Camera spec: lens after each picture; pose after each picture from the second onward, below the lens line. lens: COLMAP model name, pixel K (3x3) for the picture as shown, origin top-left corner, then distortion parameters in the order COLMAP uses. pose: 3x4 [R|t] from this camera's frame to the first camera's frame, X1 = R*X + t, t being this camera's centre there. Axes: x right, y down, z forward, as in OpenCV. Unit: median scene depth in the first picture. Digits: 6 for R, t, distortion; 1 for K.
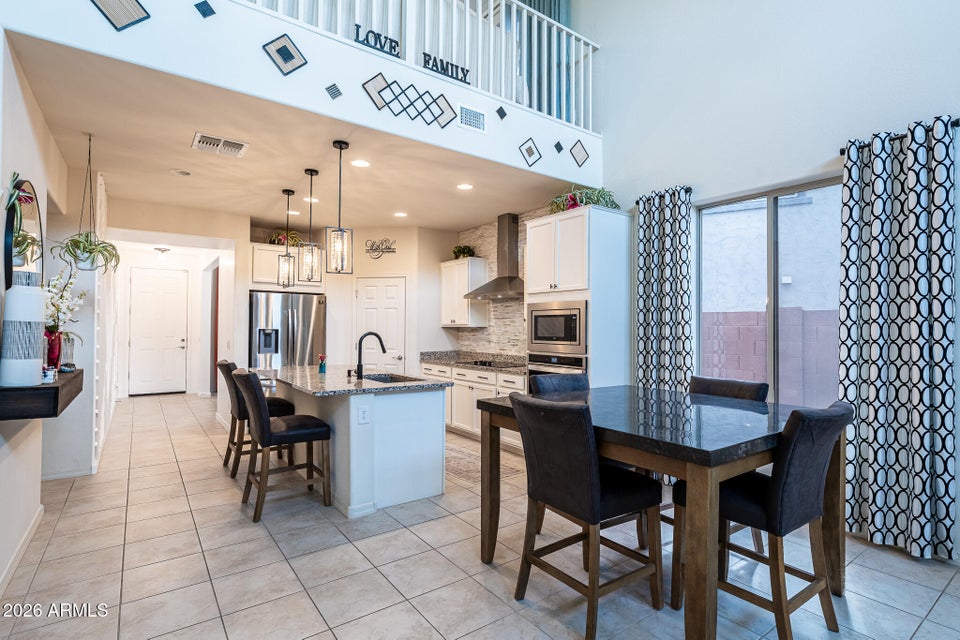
lens RADIAL K [[450.5, 0, 462.1], [0, 450.5, 322.5], [0, 0, 1]] dist [0.007875, -0.001220]
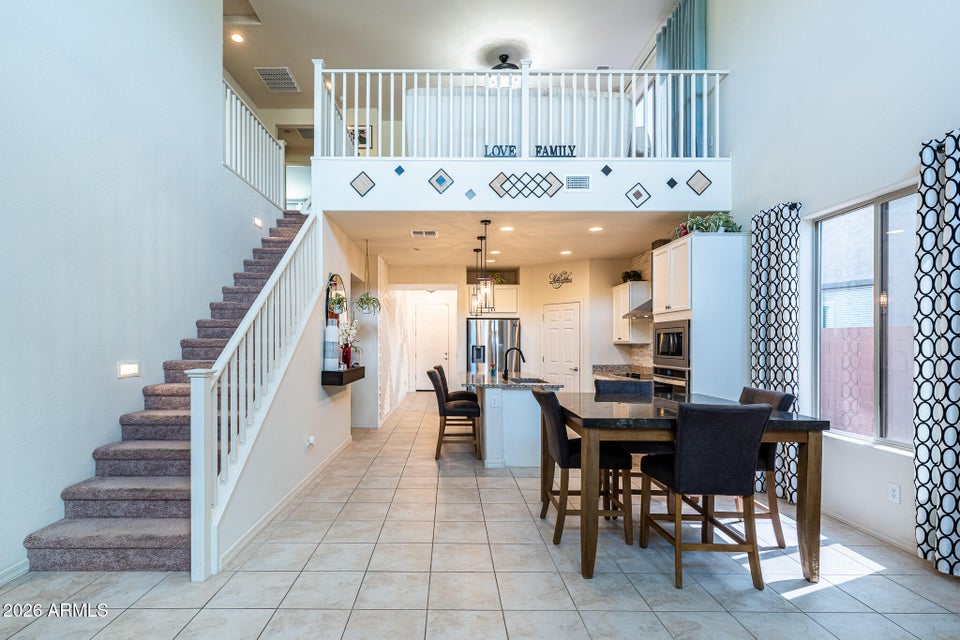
lens RADIAL K [[419.3, 0, 467.9], [0, 419.3, 345.1], [0, 0, 1]] dist [-0.003956, -0.000032]
pose [[0.823949, 0.002646, -0.566658, 0.402144], [0.009940, 0.999768, 0.019122, -0.010470], [0.566577, -0.021388, 0.823731, -0.164124]]
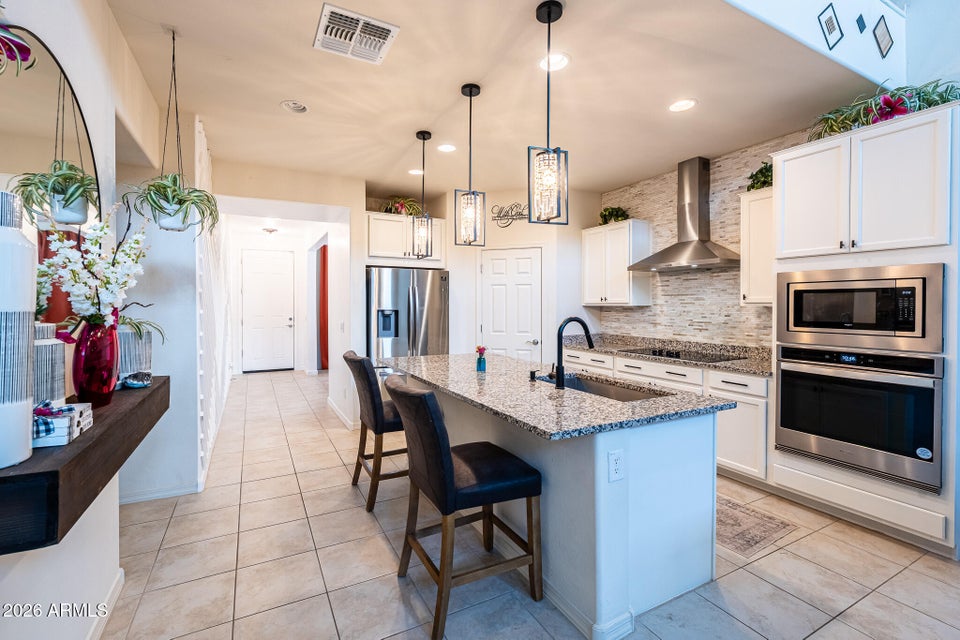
lens RADIAL K [[394.5, 0, 474.1], [0, 394.5, 310.2], [0, 0, 1]] dist [0.014413, -0.000345]
pose [[0.994297, -0.004285, -0.106562, -0.266641], [0.007114, 0.999632, 0.026176, -0.004975], [0.106411, -0.026785, 0.993961, 0.378296]]
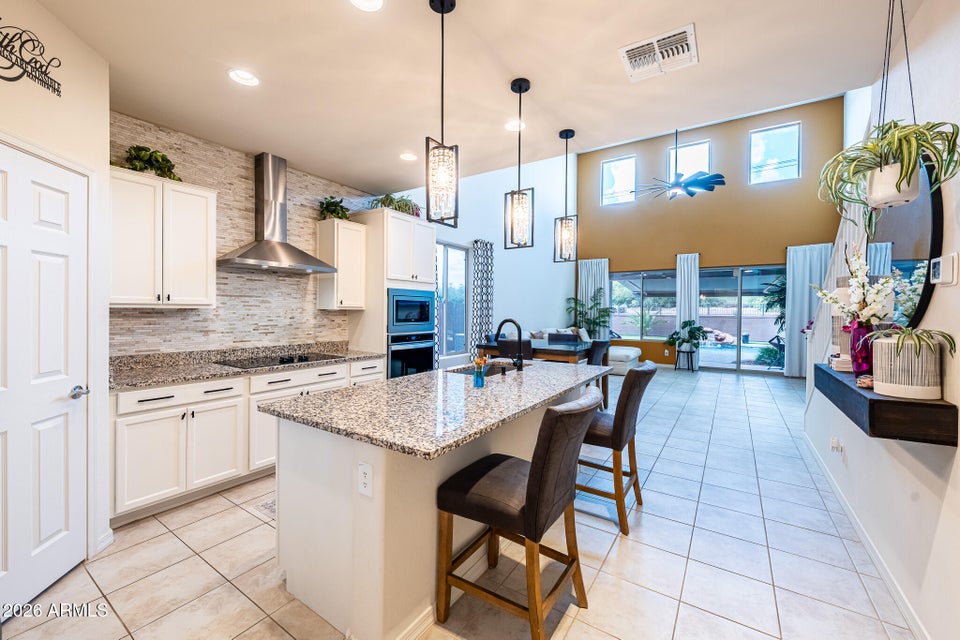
lens RADIAL K [[382.3, 0, 484.0], [0, 382.3, 313.9], [0, 0, 1]] dist [-0.000758, 0.000307]
pose [[-0.362722, -0.018722, 0.931709, -0.818051], [-0.025828, 0.999616, 0.010032, 0.003175], [-0.931539, -0.020426, -0.363066, 1.200271]]
